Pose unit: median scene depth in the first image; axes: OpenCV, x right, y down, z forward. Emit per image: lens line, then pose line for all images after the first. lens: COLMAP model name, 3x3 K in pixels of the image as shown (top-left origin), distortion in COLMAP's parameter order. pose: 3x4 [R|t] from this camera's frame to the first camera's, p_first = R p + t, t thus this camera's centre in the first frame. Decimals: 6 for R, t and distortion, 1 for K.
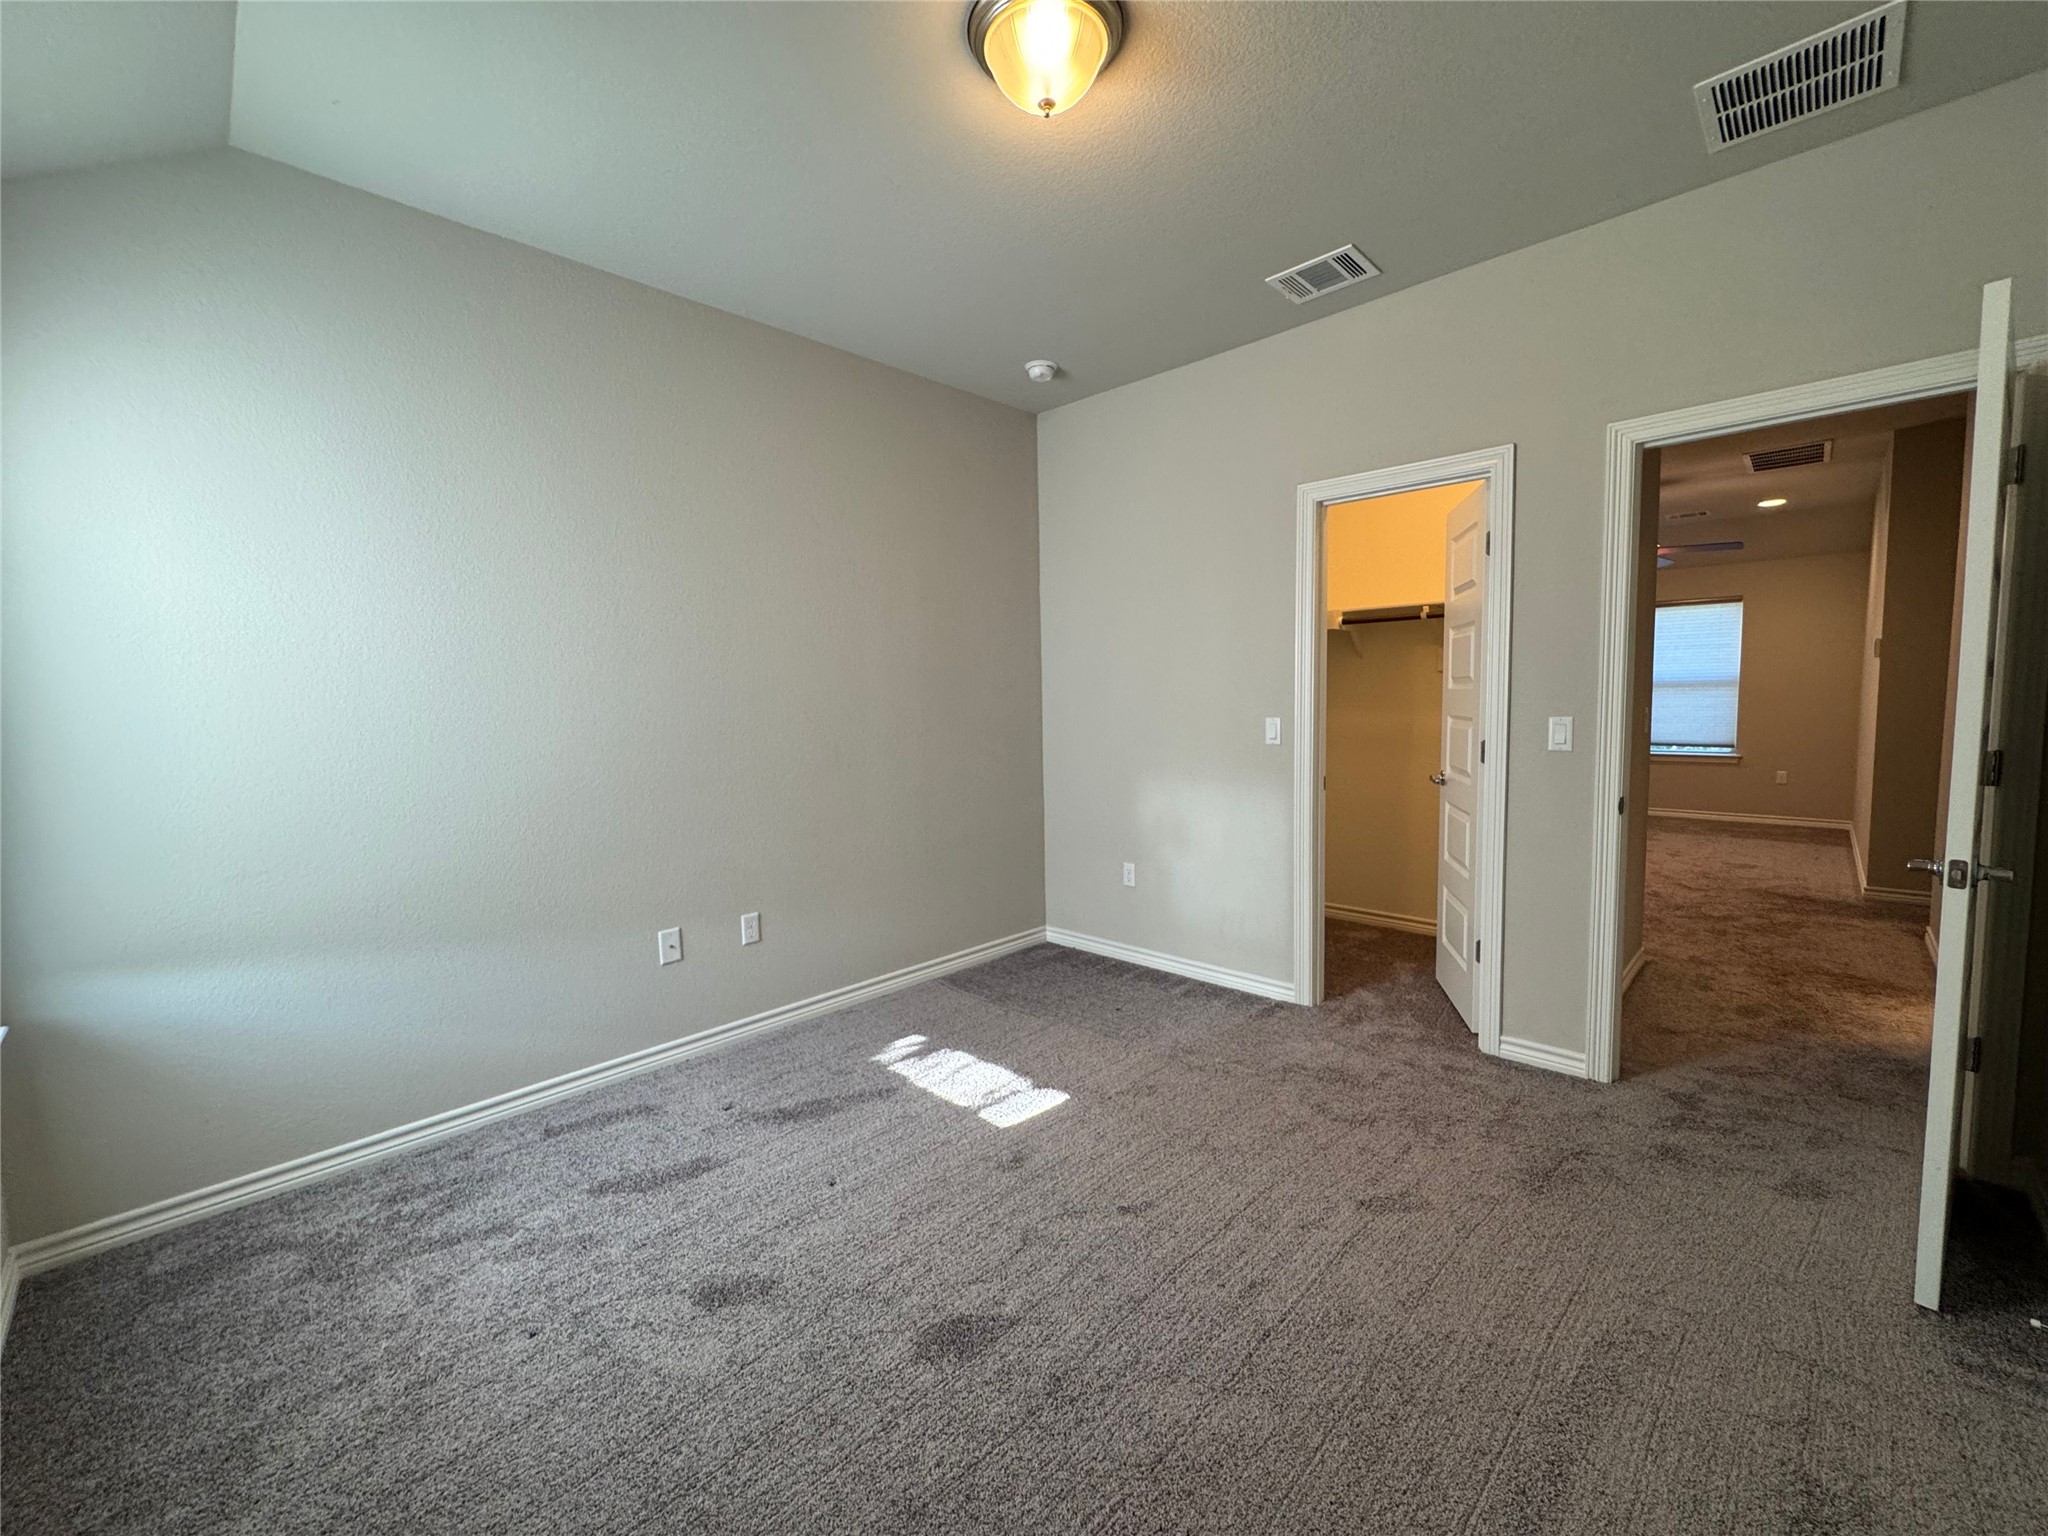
lens RADIAL K [[823.4, 0, 1023.2], [0, 823.4, 763.9], [0, 0, 1]] dist [-0.000497, 0.000045]
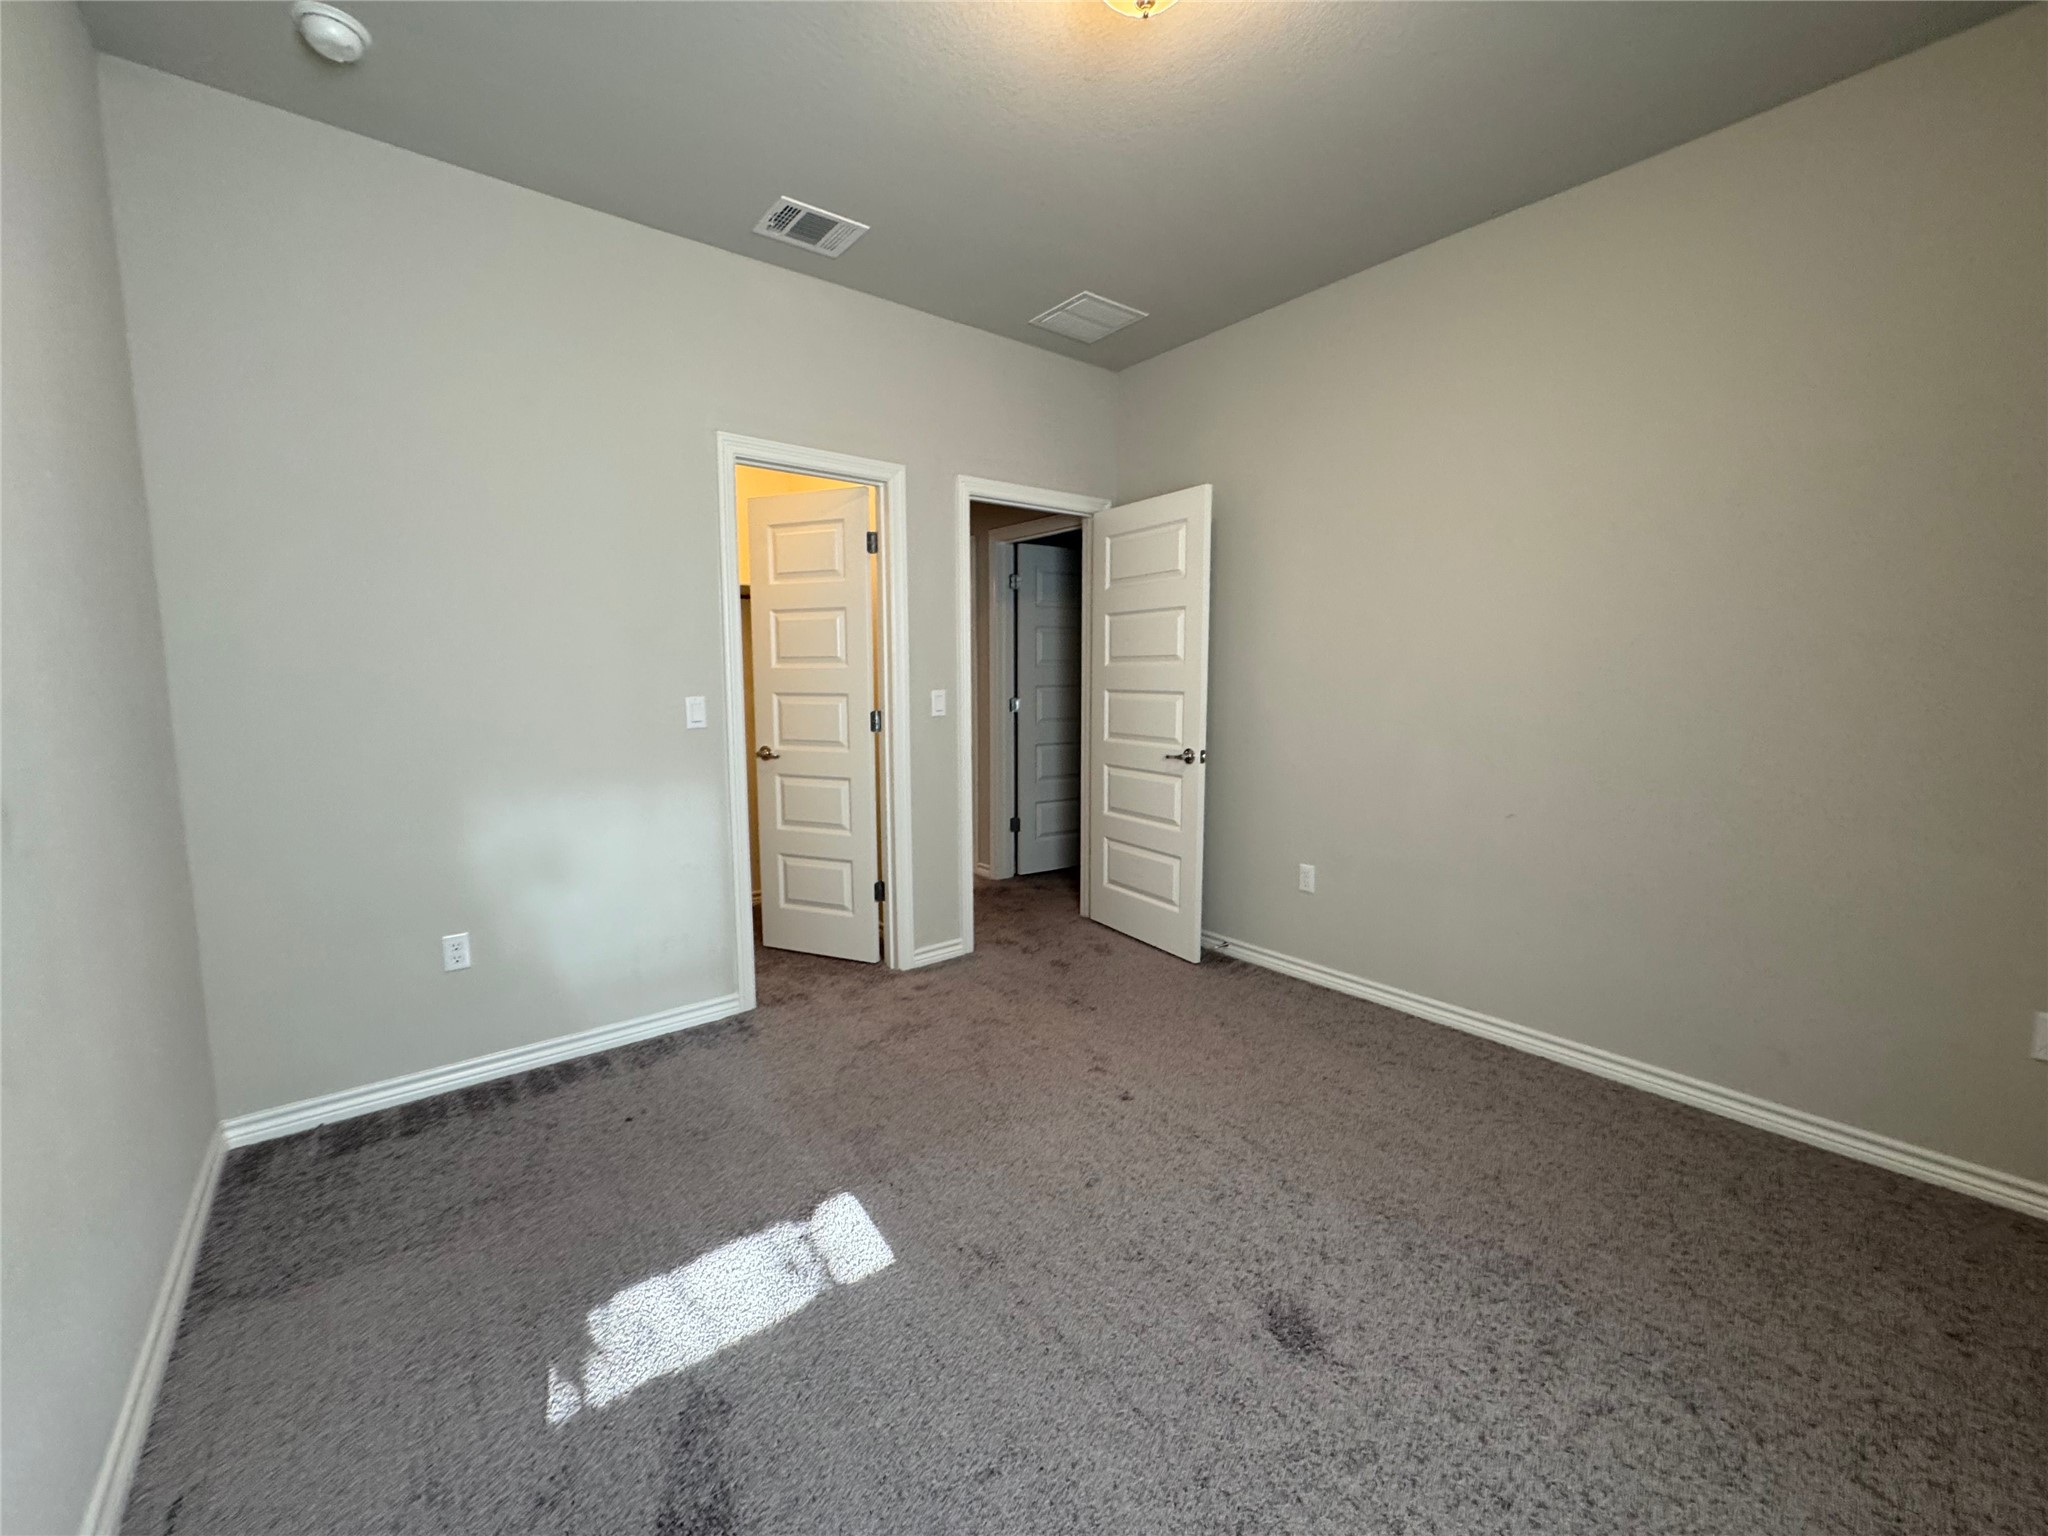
lens RADIAL K [[816.7, 0, 1020.3], [0, 816.7, 766.4], [0, 0, 1]] dist [-0.002764, 0.000053]
pose [[0.130368, -0.092667, 0.987126, -0.593538], [0.080318, 0.993337, 0.082643, -0.032793], [-0.988207, 0.068510, 0.136942, 0.674117]]
